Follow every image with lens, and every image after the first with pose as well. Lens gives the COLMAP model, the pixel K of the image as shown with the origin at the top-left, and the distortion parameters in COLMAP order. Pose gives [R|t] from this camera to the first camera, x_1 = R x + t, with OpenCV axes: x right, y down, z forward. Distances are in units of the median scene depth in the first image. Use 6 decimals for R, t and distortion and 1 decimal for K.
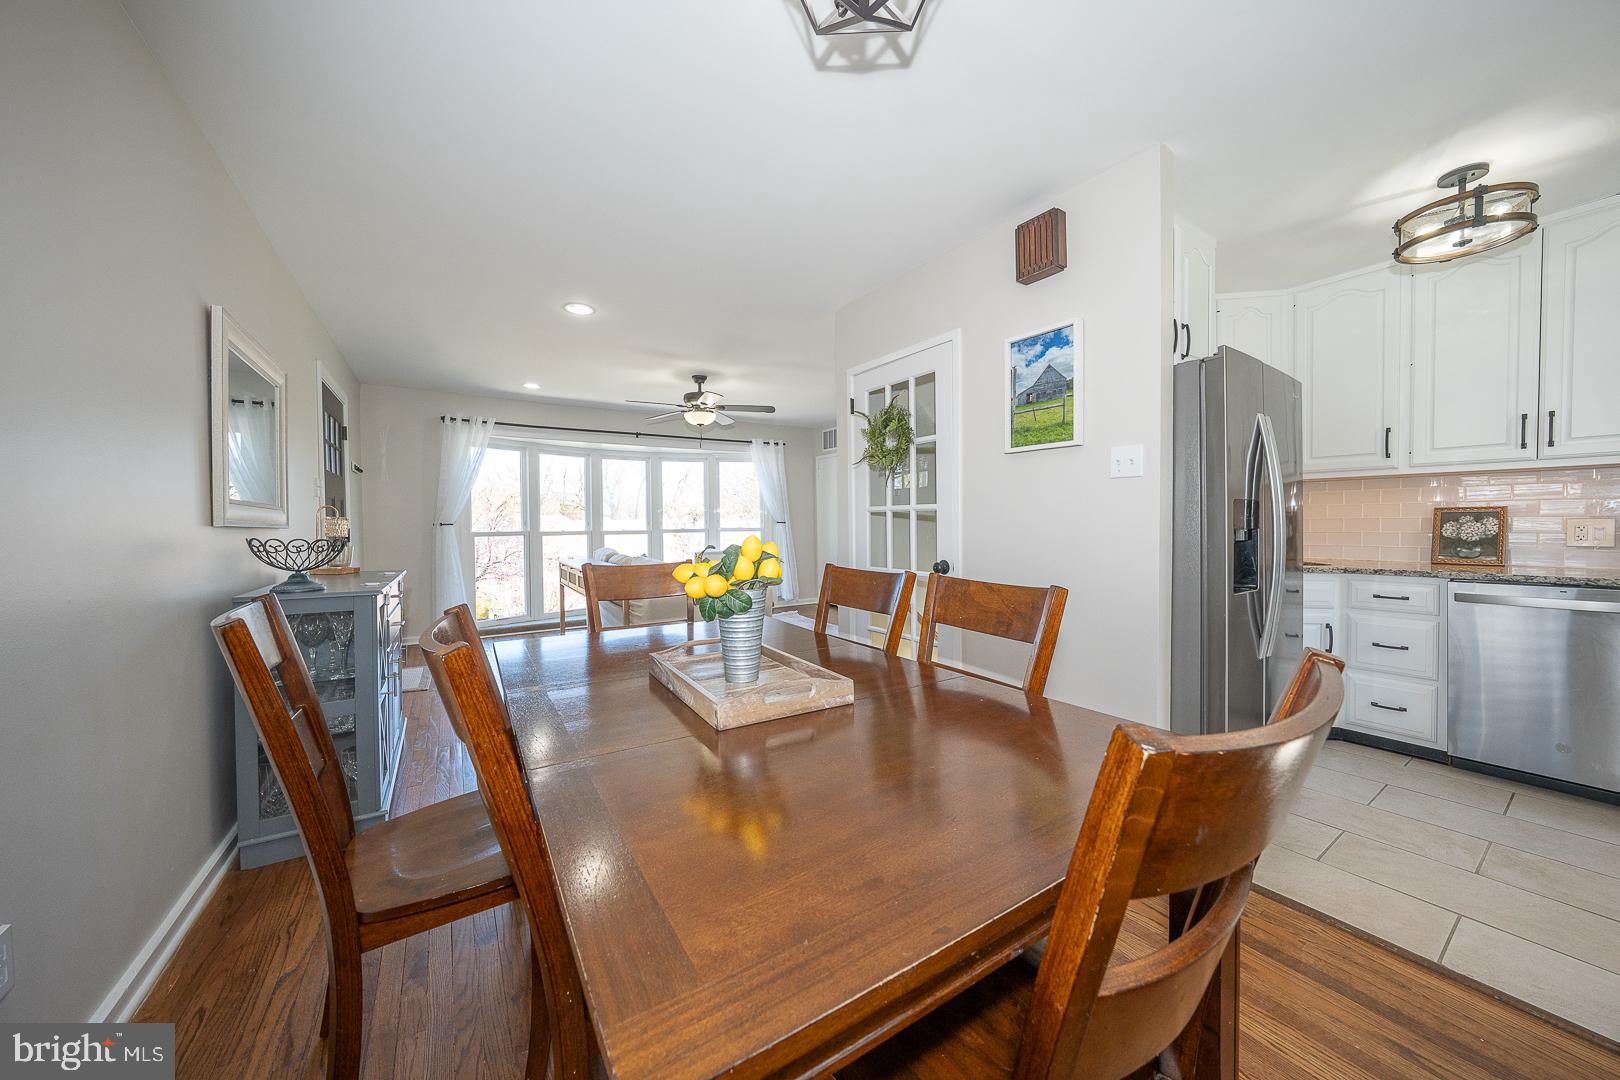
lens RADIAL K [[566.8, 0, 809.5], [0, 566.8, 520.4], [0, 0, 1]] dist [0.000081, -0.000002]
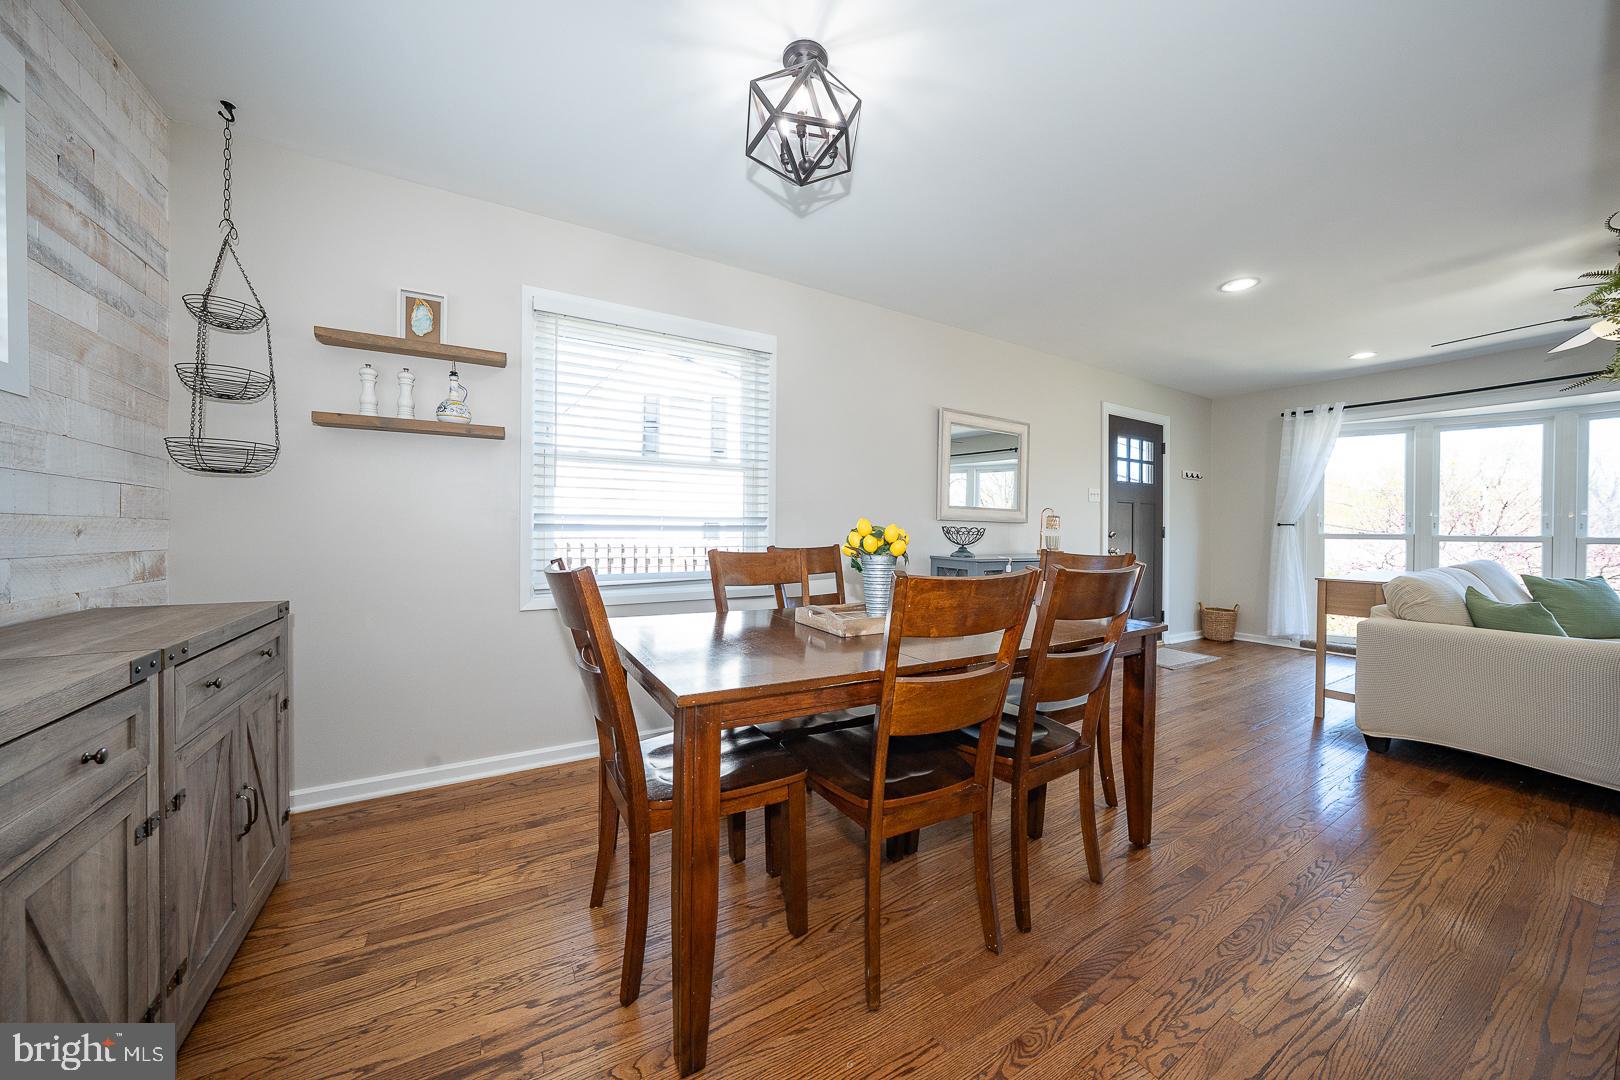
lens RADIAL K [[552.5, 0, 810.0], [0, 552.5, 540.0], [0, 0, 1]] dist [0.000136, 0.000006]
pose [[-0.027358, 0.041096, -0.998781, 0.325255], [-0.009133, 0.999103, 0.041359, 0.002094], [0.999584, 0.010253, -0.026958, 0.220408]]
